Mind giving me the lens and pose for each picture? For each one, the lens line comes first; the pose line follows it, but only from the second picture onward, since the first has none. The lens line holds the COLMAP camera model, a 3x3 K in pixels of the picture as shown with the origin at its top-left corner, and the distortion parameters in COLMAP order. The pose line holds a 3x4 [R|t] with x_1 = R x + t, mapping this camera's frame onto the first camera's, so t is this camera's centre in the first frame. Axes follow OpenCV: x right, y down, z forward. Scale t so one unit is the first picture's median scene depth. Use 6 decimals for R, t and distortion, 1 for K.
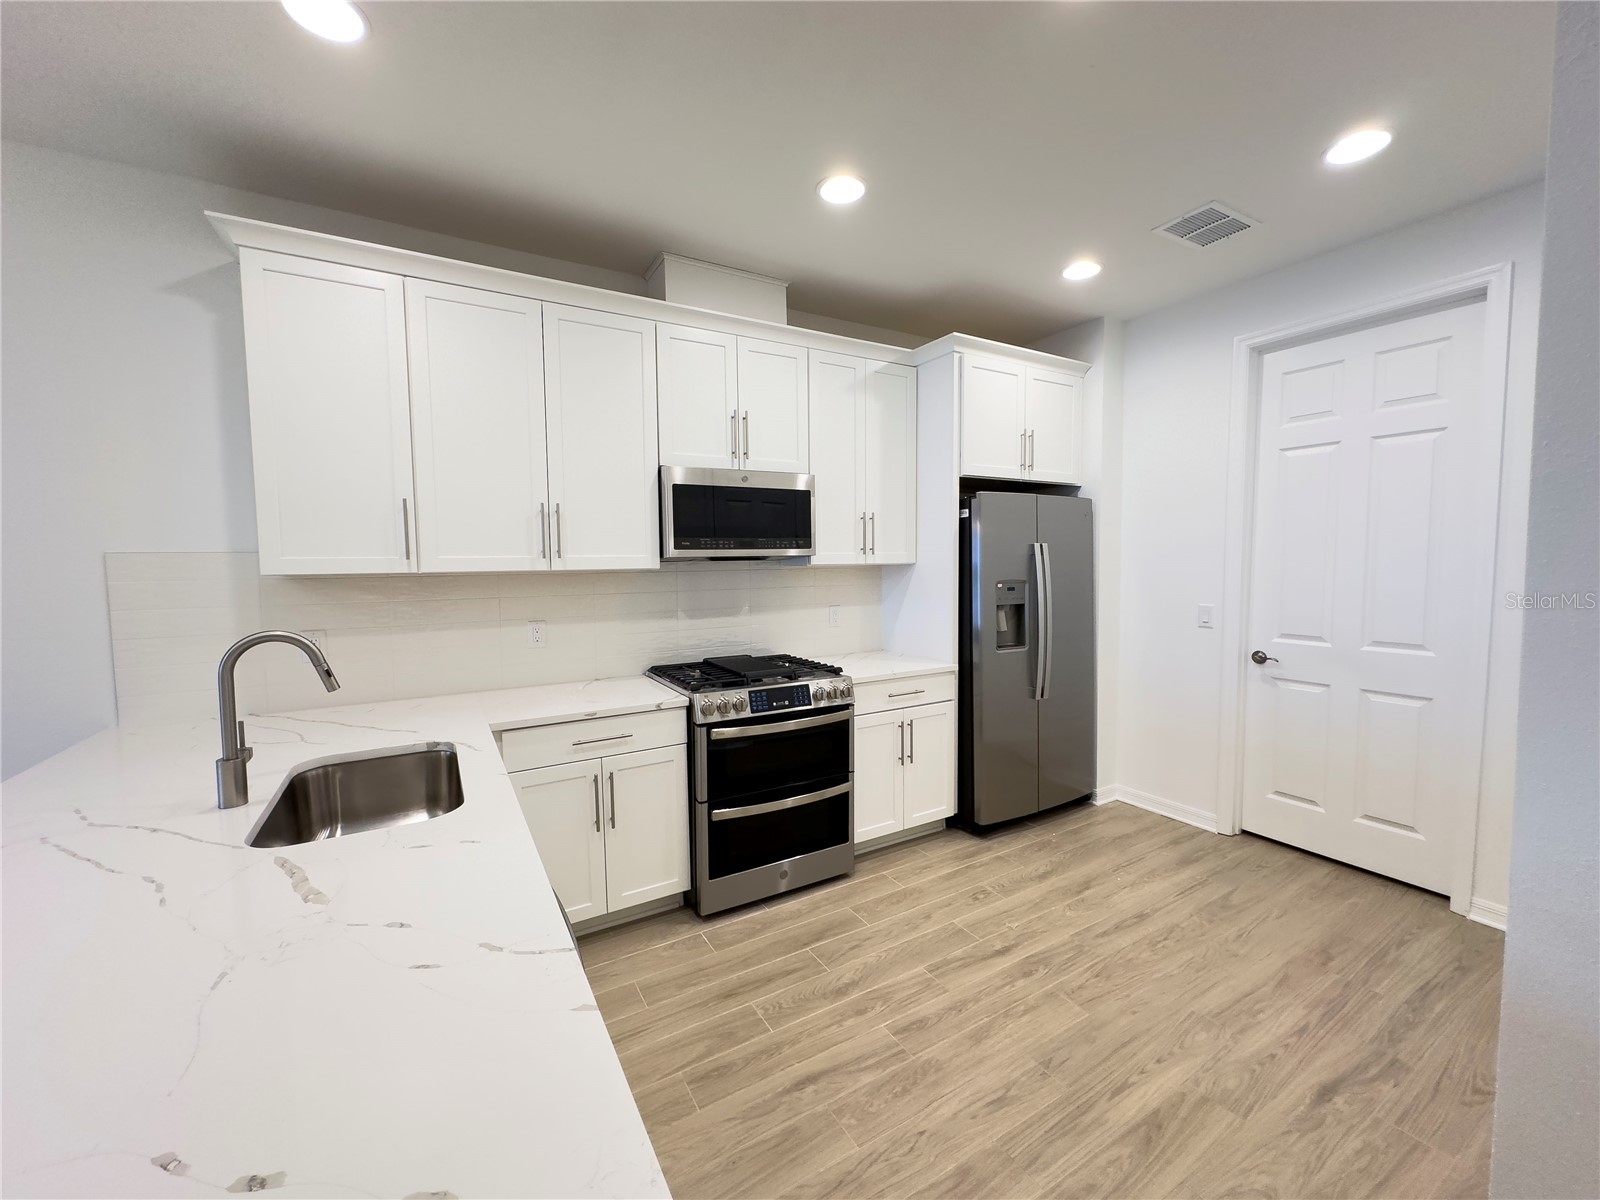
lens RADIAL K [[637.4, 0, 798.1], [0, 637.4, 600.3], [0, 0, 1]] dist [-0.001436, 0.000965]
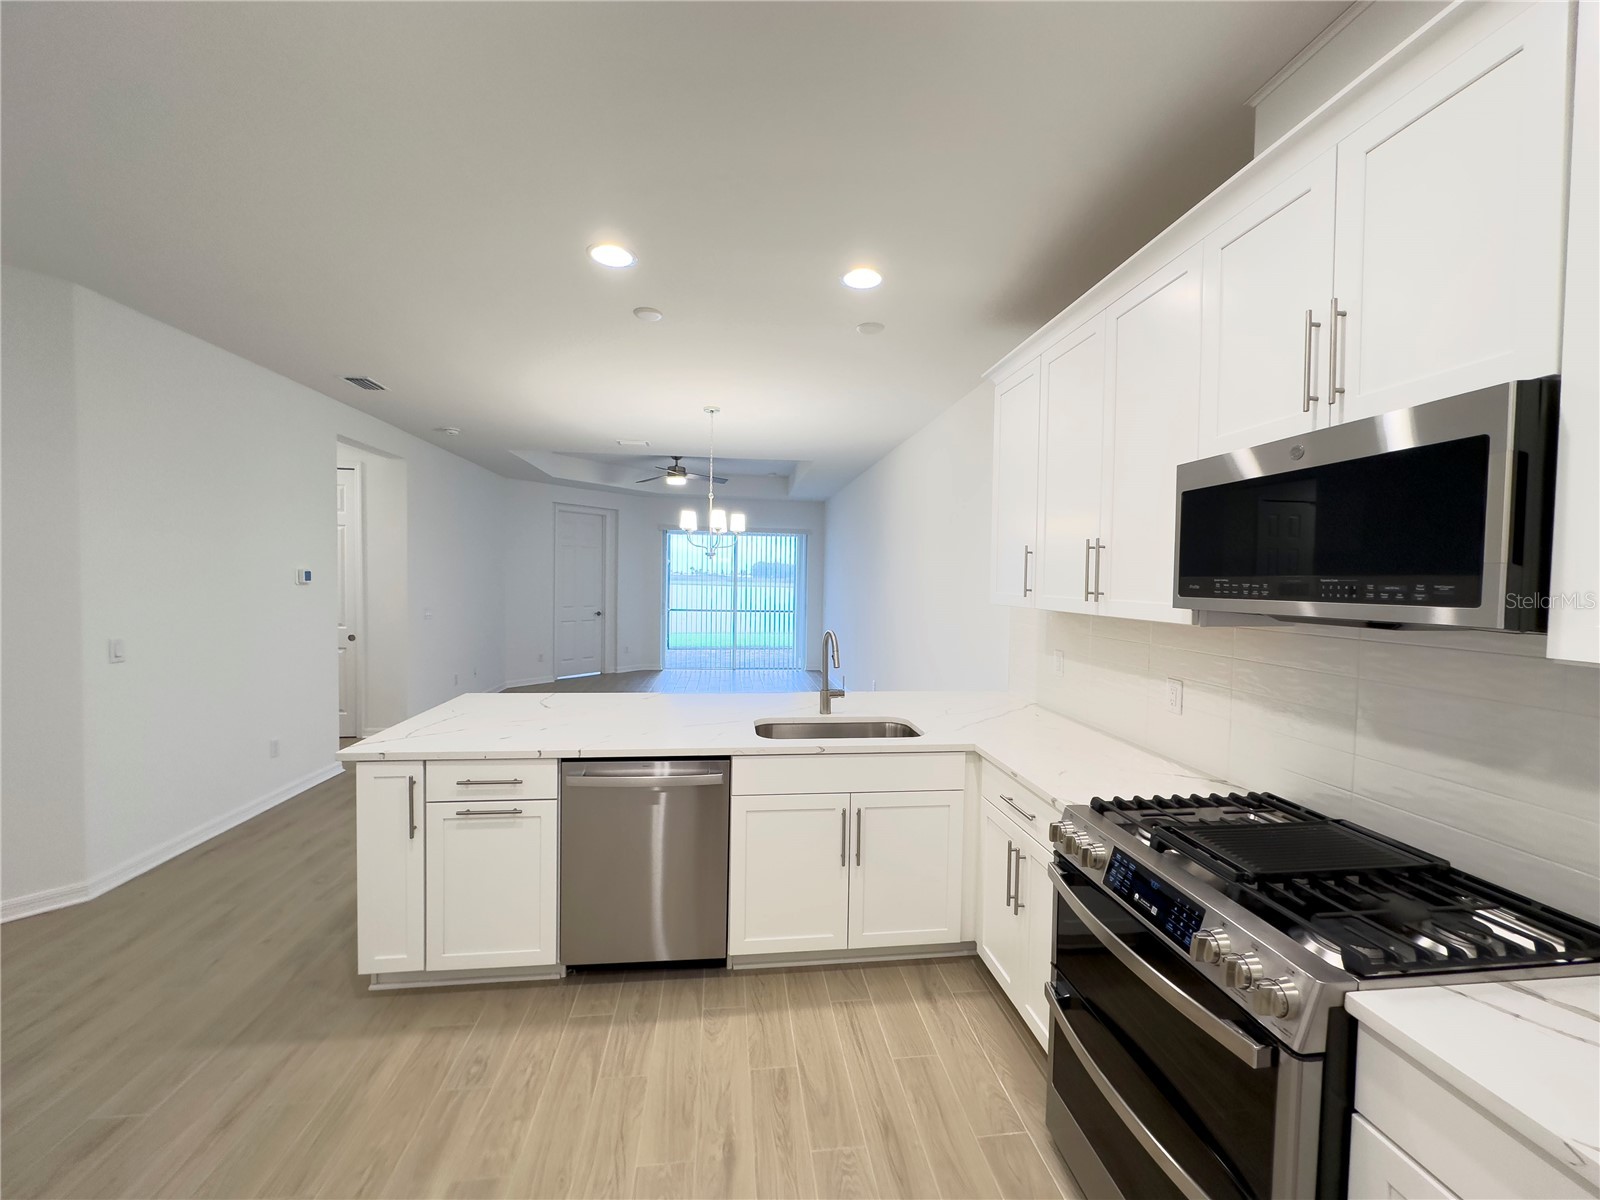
lens RADIAL K [[637.4, 0, 798.9], [0, 637.4, 599.9], [0, 0, 1]] dist [-0.001436, 0.000965]
pose [[-0.396356, 0.036377, -0.917376, 0.509793], [-0.074127, 0.994685, 0.071469, -0.089594], [0.915100, 0.096329, -0.391552, 0.870245]]
